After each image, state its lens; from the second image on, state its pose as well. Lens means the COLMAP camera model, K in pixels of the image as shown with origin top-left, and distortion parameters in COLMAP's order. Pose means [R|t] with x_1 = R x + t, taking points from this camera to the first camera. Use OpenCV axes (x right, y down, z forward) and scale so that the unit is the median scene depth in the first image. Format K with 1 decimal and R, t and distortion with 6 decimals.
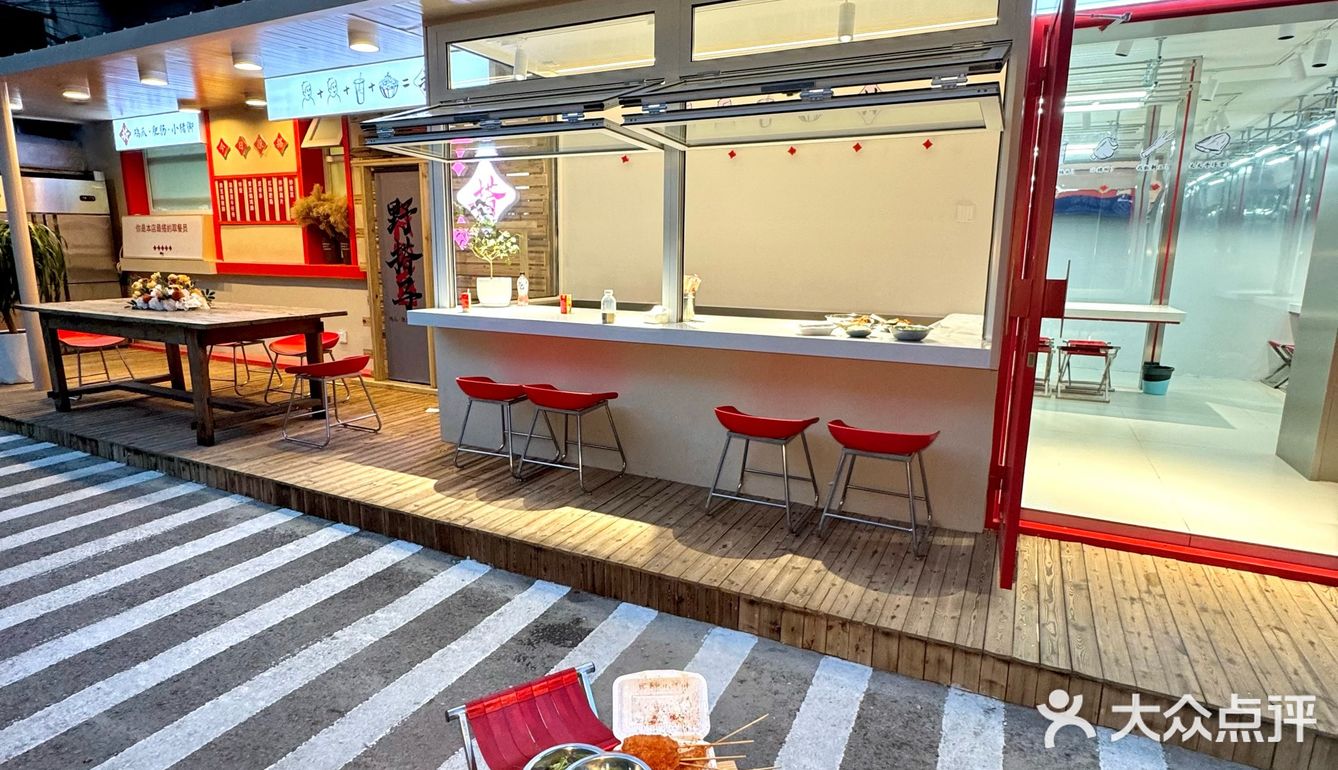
lens RADIAL K [[719.1, 0, 669.0], [0, 719.1, 385.0], [0, 0, 1]] dist [-0.002166, -0.000539]
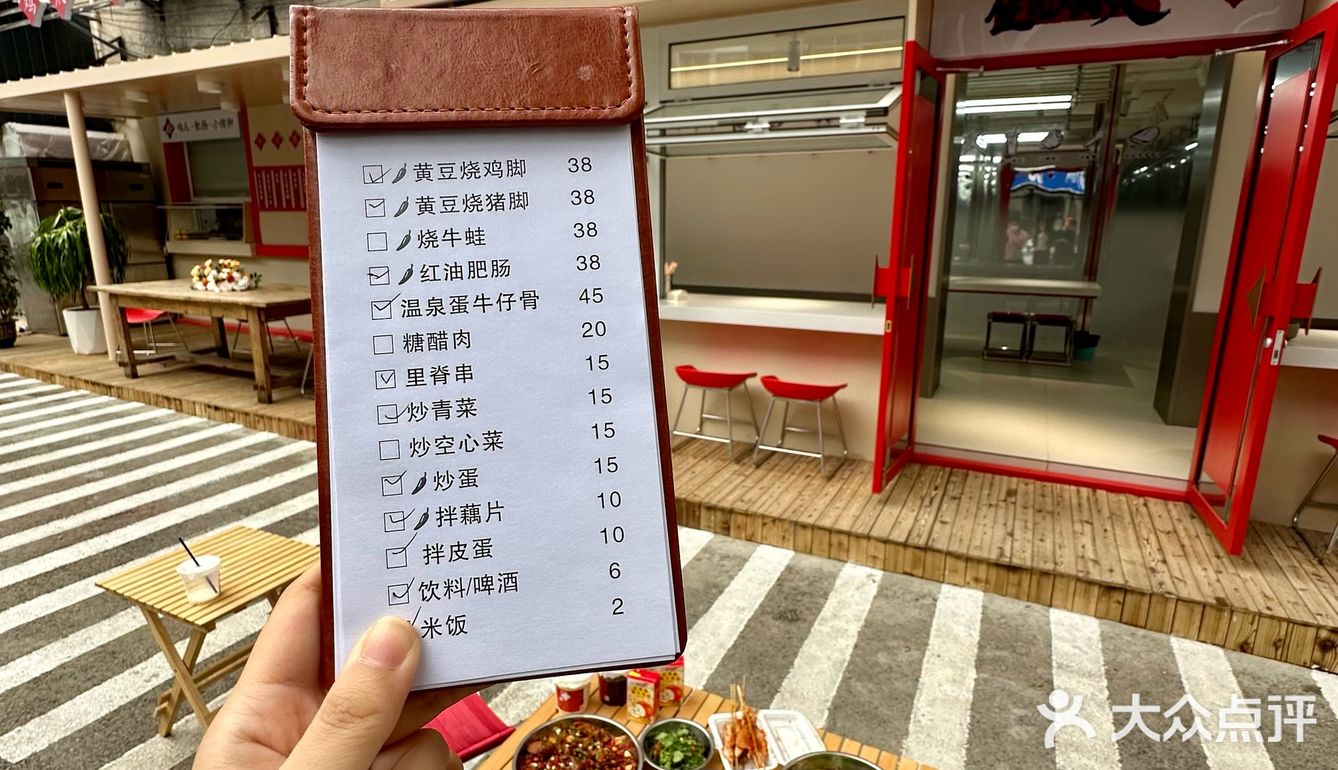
lens RADIAL K [[719.9, 0, 669.0], [0, 719.9, 385.0], [0, 0, 1]] dist [-0.018142, 0.000094]
pose [[0.999981, -0.003337, -0.005176, 0.046312], [0.003531, 0.999278, 0.037836, 0.018718], [0.005045, -0.037854, 0.999271, -0.337193]]
